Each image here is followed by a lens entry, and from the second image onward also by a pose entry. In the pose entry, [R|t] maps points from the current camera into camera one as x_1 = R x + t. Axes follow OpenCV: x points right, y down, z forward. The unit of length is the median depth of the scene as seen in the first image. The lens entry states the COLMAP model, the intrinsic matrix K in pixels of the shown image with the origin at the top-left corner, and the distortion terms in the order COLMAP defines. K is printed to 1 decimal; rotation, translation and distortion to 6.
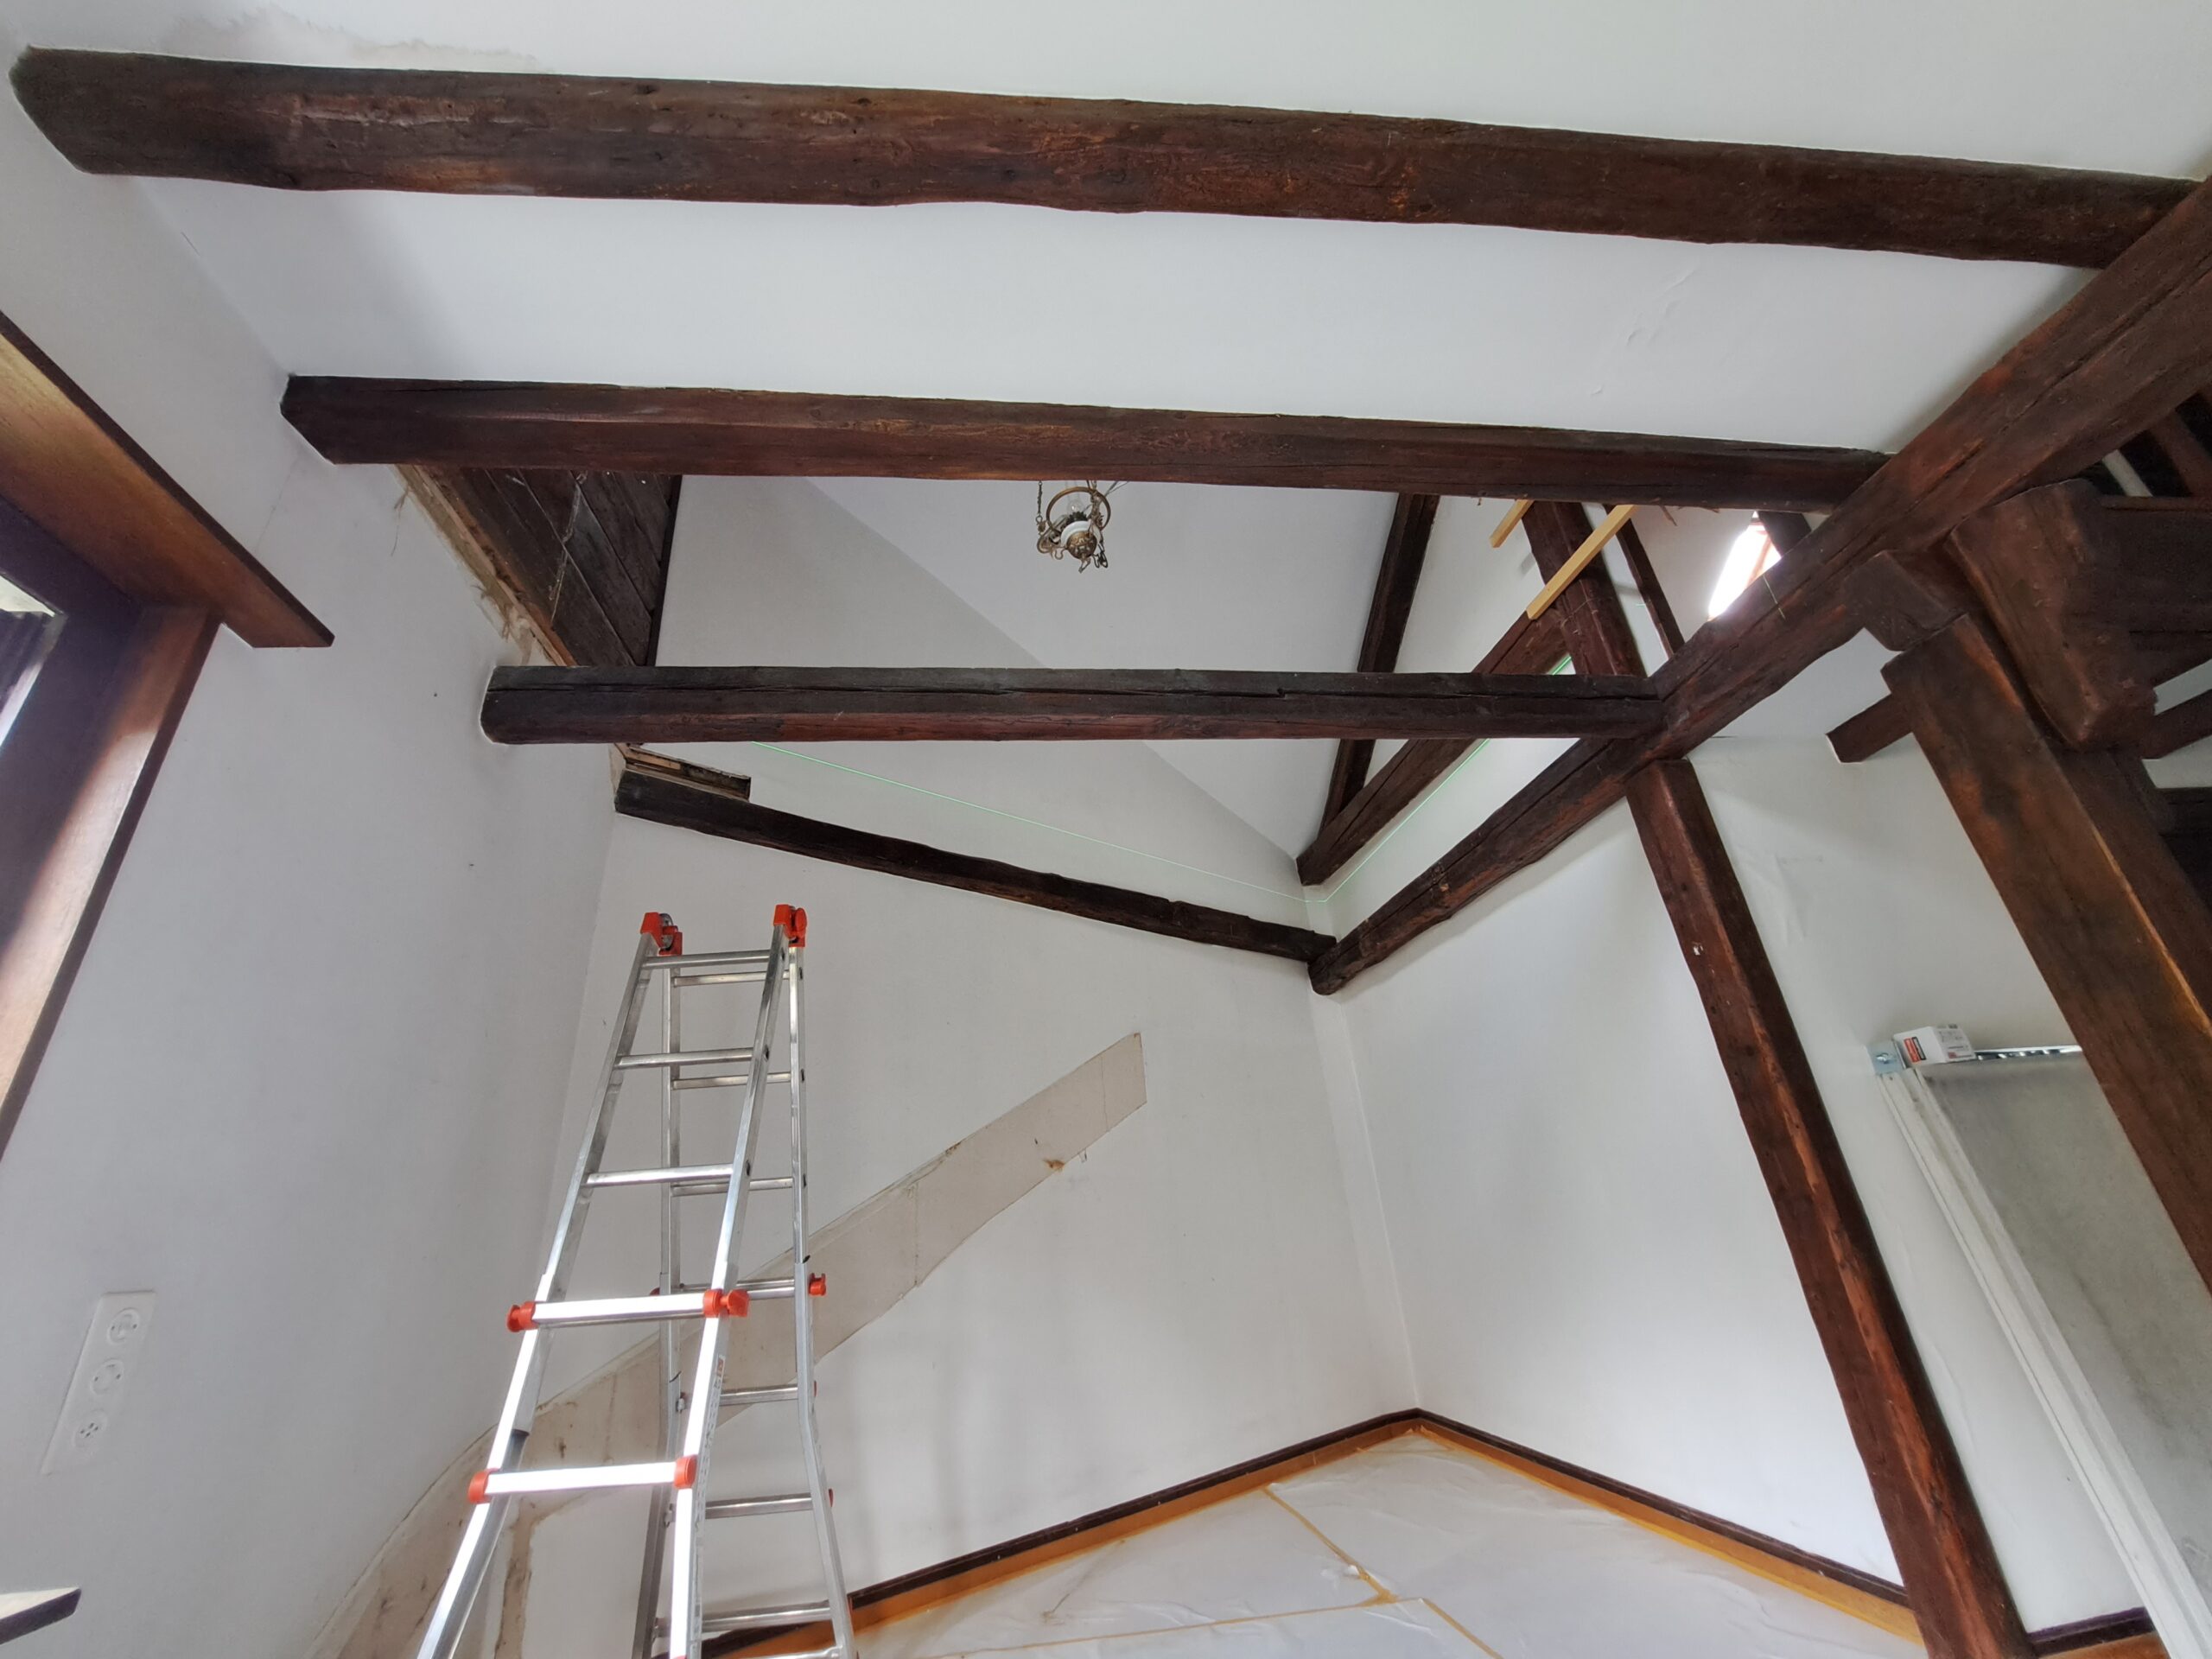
lens RADIAL K [[888.0, 0, 1073.2], [0, 888.0, 844.8], [0, 0, 1]] dist [-0.023355, -0.000226]
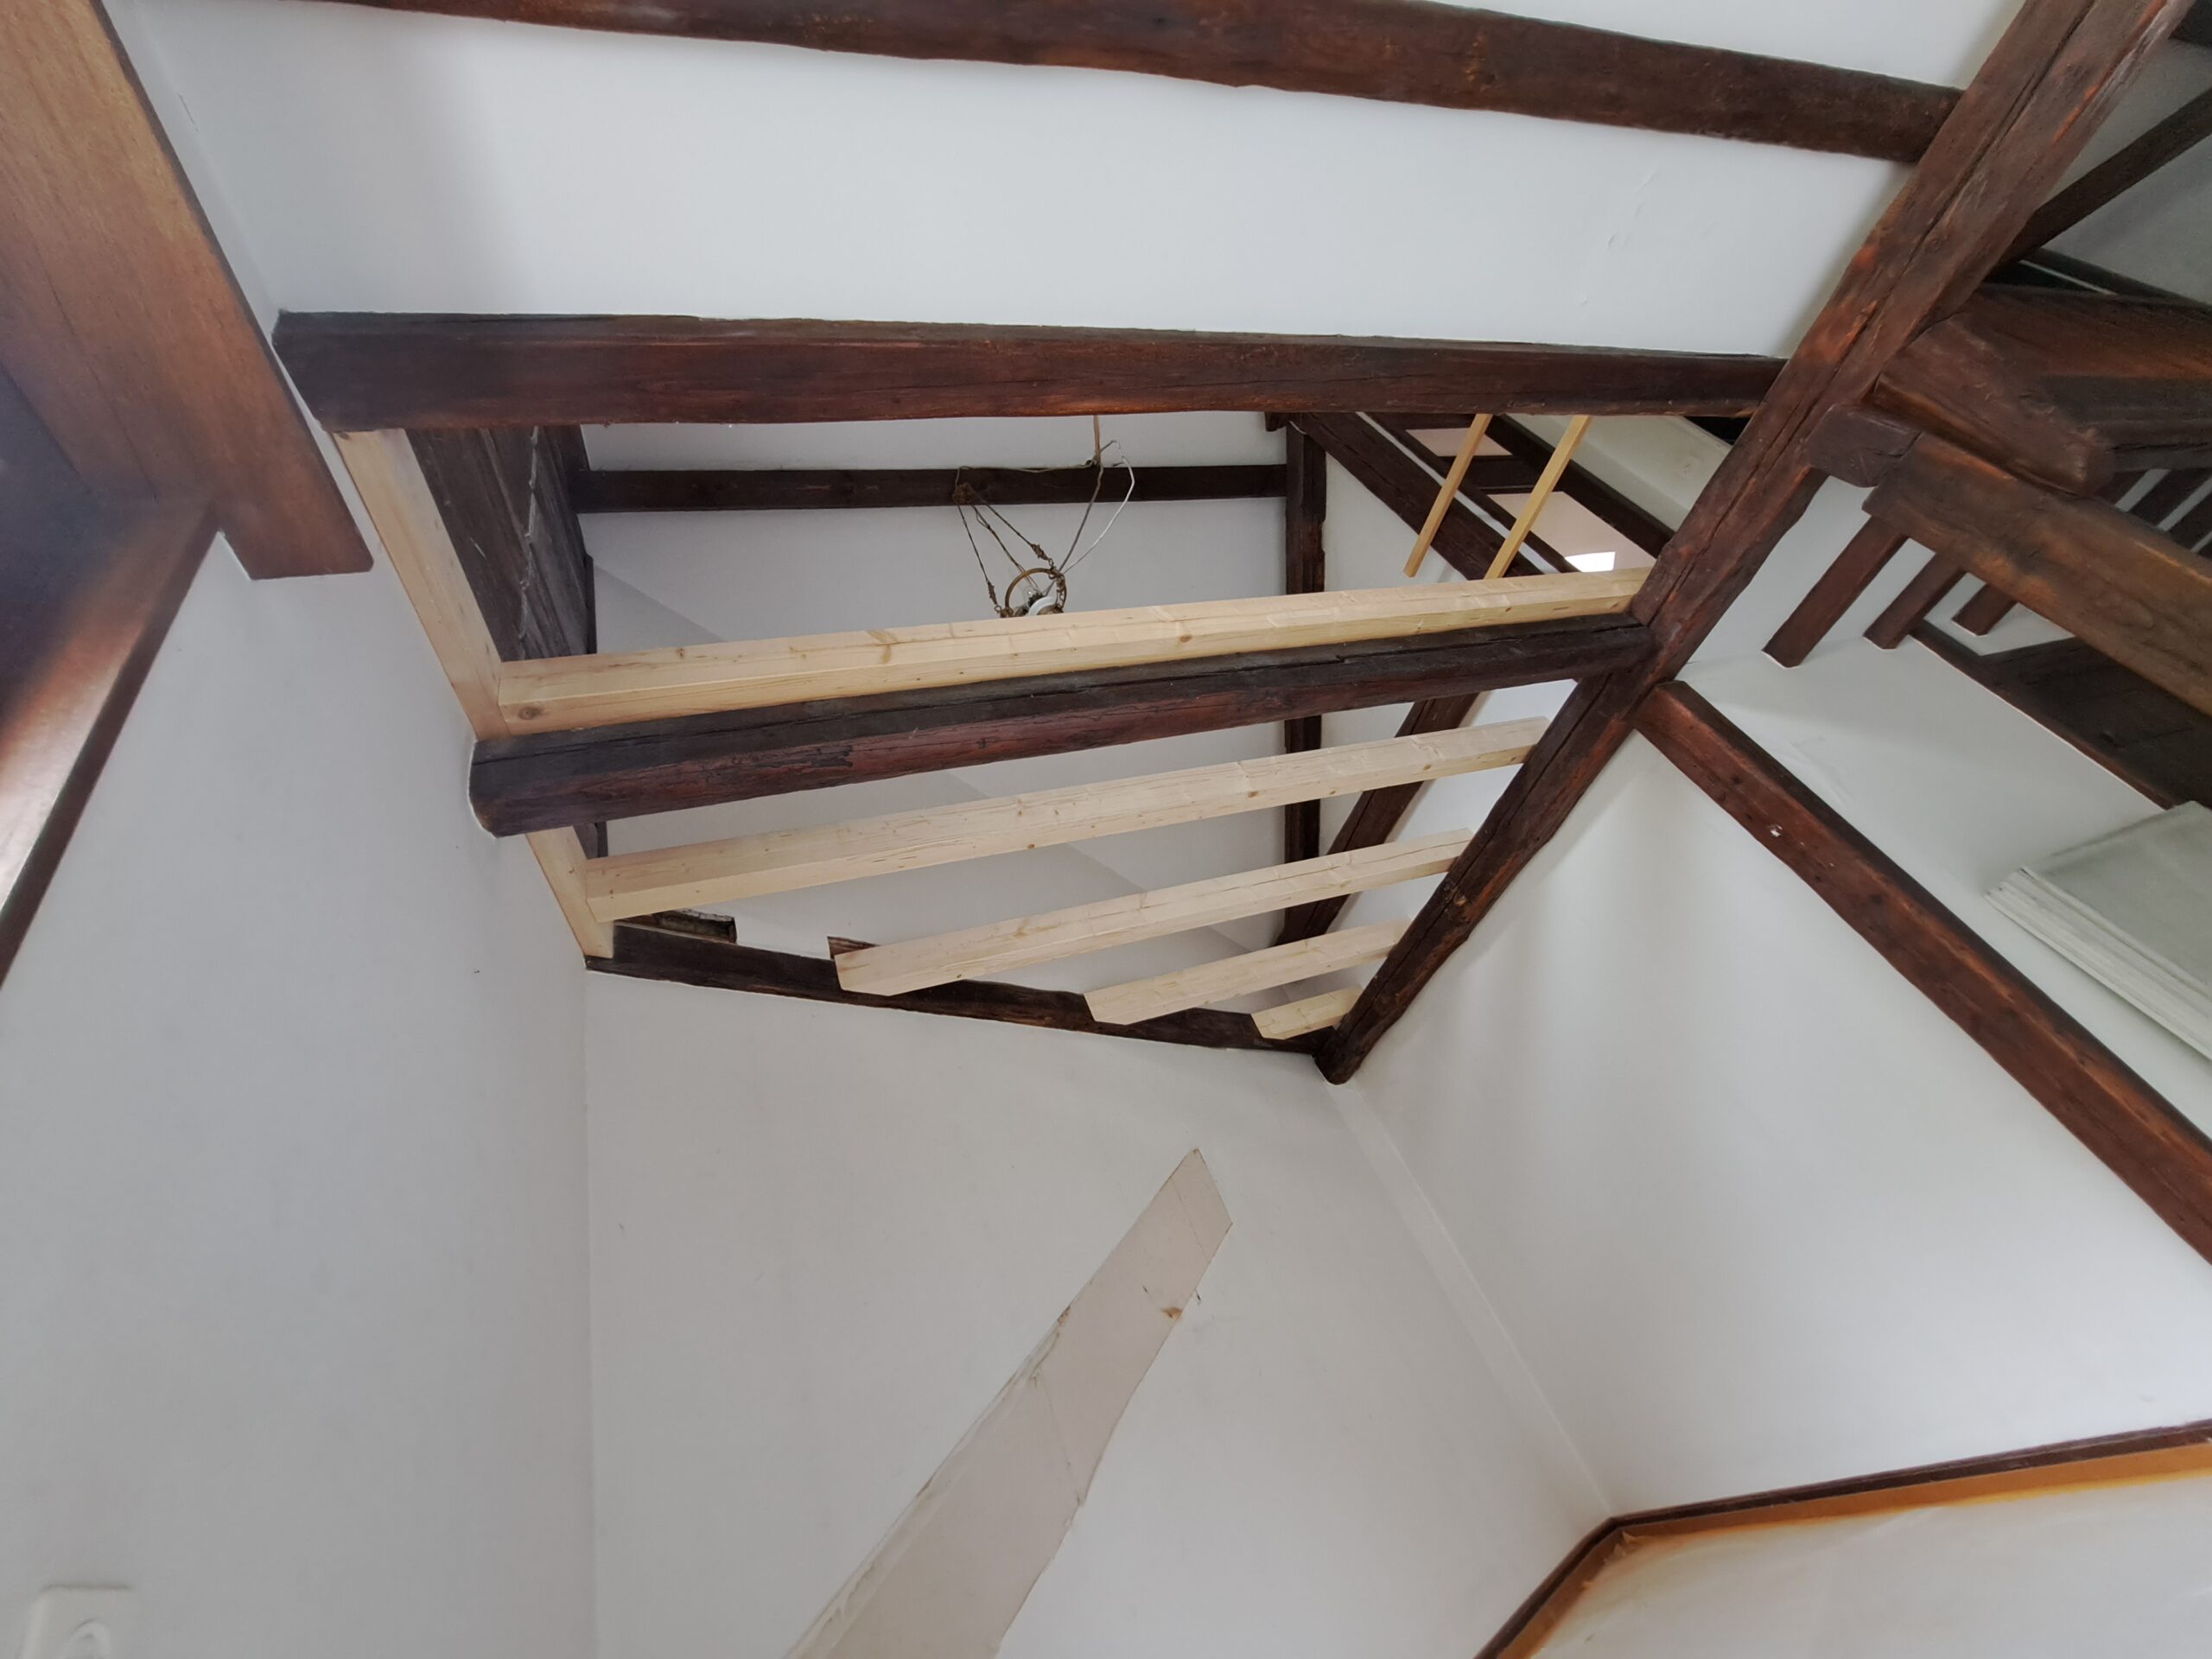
lens RADIAL K [[888.0, 0, 1073.2], [0, 888.0, 844.8], [0, 0, 1]] dist [-0.023355, -0.000226]
pose [[0.958631, -0.186924, 0.214678, -0.328901], [0.237857, 0.940312, -0.243388, 0.209733], [-0.156369, 0.284382, 0.945873, 0.189118]]
